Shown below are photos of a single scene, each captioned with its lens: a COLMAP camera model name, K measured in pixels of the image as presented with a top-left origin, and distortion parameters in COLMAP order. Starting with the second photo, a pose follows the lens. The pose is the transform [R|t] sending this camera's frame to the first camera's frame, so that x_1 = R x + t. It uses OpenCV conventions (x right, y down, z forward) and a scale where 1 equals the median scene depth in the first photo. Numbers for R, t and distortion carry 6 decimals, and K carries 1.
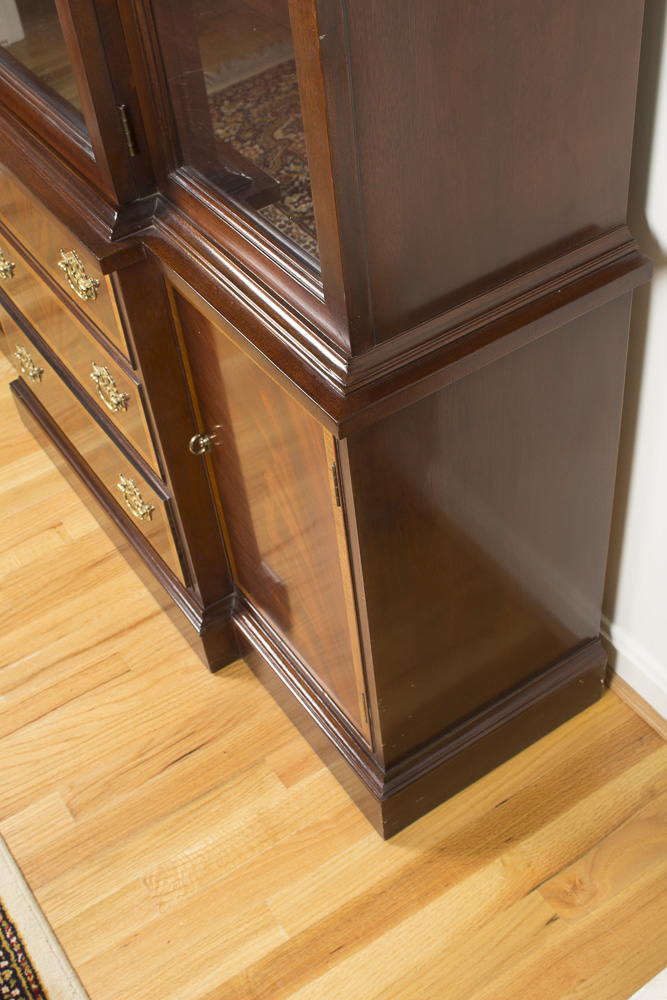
lens RADIAL K [[1202.0, 0, 333.5], [0, 1202.0, 500.0], [0, 0, 1]] dist [-0.105935, -0.005584]
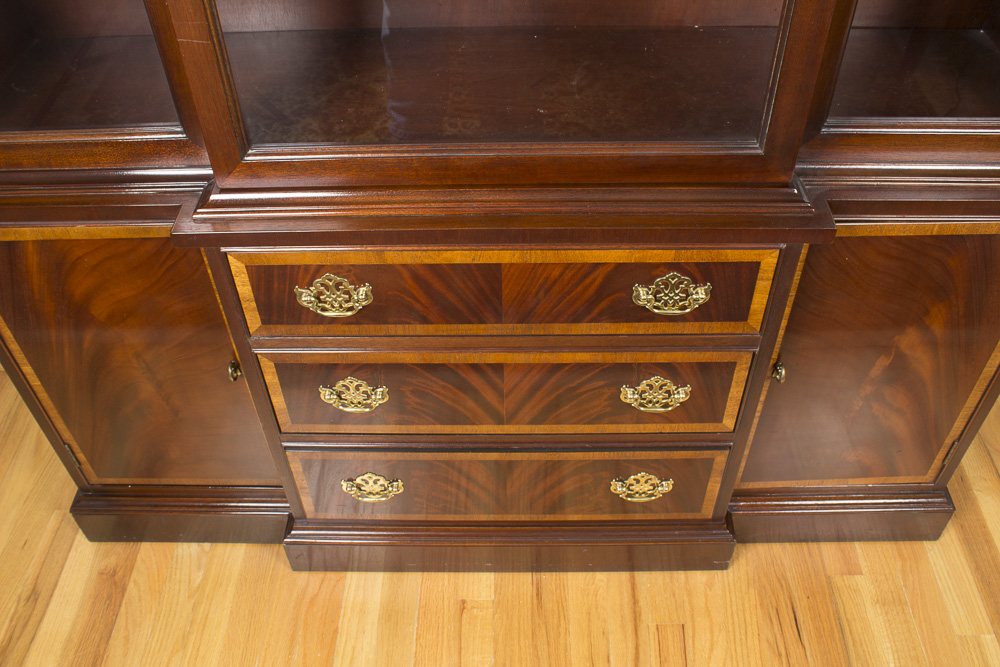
lens RADIAL K [[895.5, 0, 500.0], [0, 895.5, 333.5], [0, 0, 1]] dist [-0.164620, 0.155625]
pose [[0.558000, -0.530770, 0.637902, -0.655610], [0.560996, 0.807713, 0.181335, -0.317728], [-0.611489, 0.256676, 0.748464, 0.469426]]
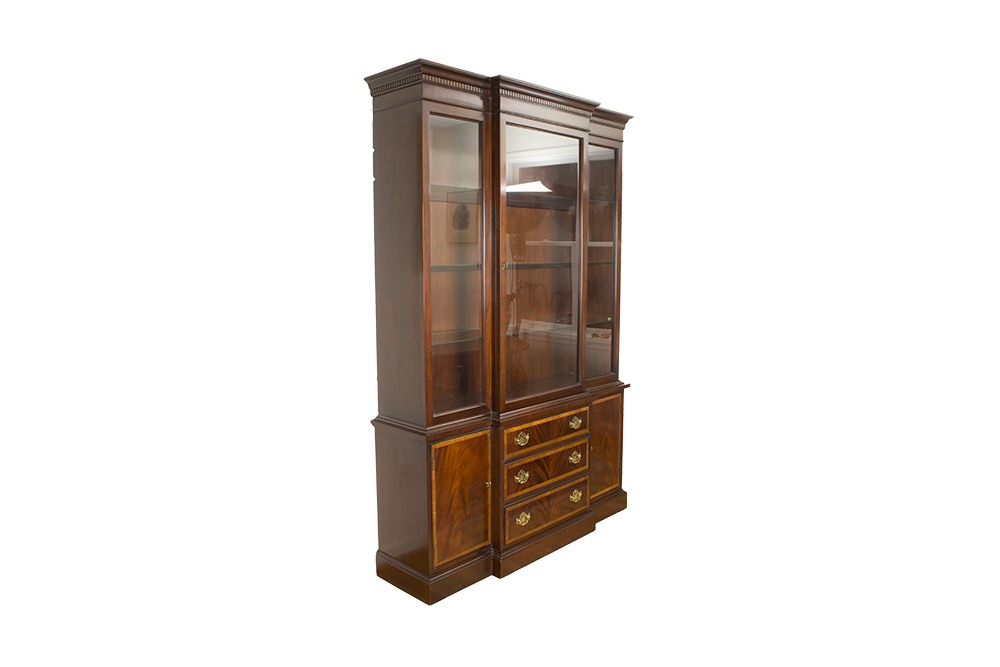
lens RADIAL K [[667.4, 0, 500.0], [0, 667.4, 333.5], [0, 0, 1]] dist [-0.109133, 0.000163]
pose [[-0.224634, -0.023691, 0.974155, -2.018785], [0.703113, 0.688213, 0.178871, -0.843866], [-0.674664, 0.725122, -0.137938, 1.077218]]
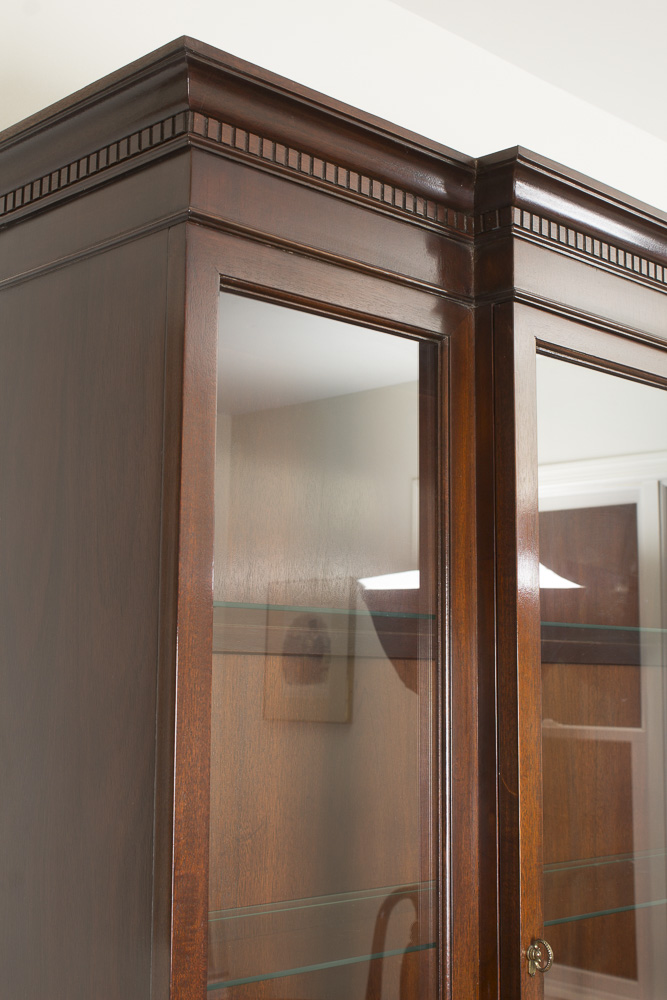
lens RADIAL K [[1388.7, 0, 333.5], [0, 1388.7, 500.0], [0, 0, 1]] dist [-0.014476, -0.023049]
pose [[-0.201535, 0.219147, 0.954651, -1.156770], [0.698557, 0.715359, -0.016744, -0.904748], [-0.686587, 0.663503, -0.297256, 0.854087]]
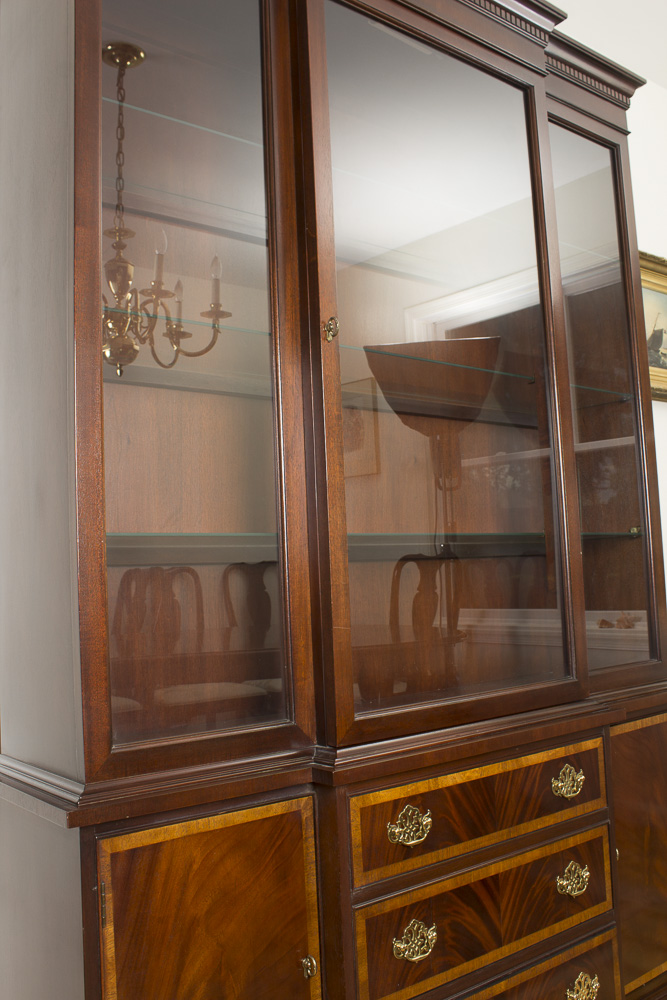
lens RADIAL K [[923.2, 0, 333.5], [0, 923.2, 500.0], [0, 0, 1]] dist [-0.142554, 0.136672]
pose [[-0.084184, 0.185752, 0.978984, -1.176515], [0.738898, 0.670796, -0.063738, -0.491715], [-0.668538, 0.718004, -0.193722, 0.990333]]
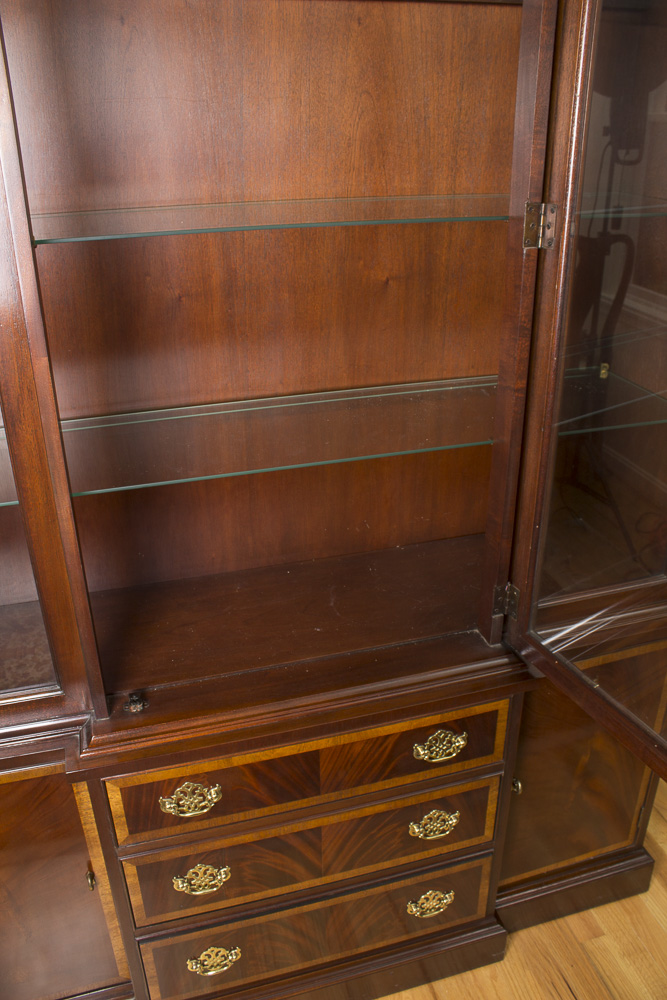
lens RADIAL K [[822.4, 0, 333.5], [0, 822.4, 500.0], [0, 0, 1]] dist [-0.181976, 0.159679]
pose [[0.293173, -0.336727, 0.894799, -0.812061], [0.662552, 0.746297, 0.063765, -0.448649], [-0.689257, 0.574156, 0.441893, 0.452157]]
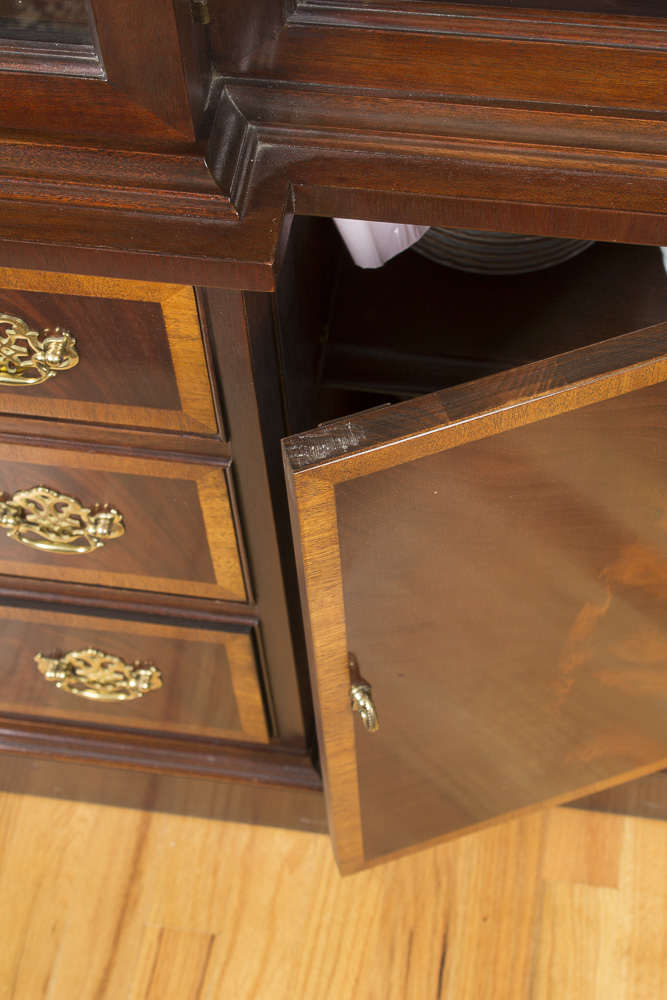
lens RADIAL K [[1781.1, 0, 333.5], [0, 1781.1, 500.0], [0, 0, 1]] dist [-0.008542, 0.029449]
pose [[0.673331, -0.588881, 0.447039, -0.393956], [0.507426, 0.807835, 0.299869, -0.237267], [-0.537721, 0.024928, 0.842754, 0.312177]]
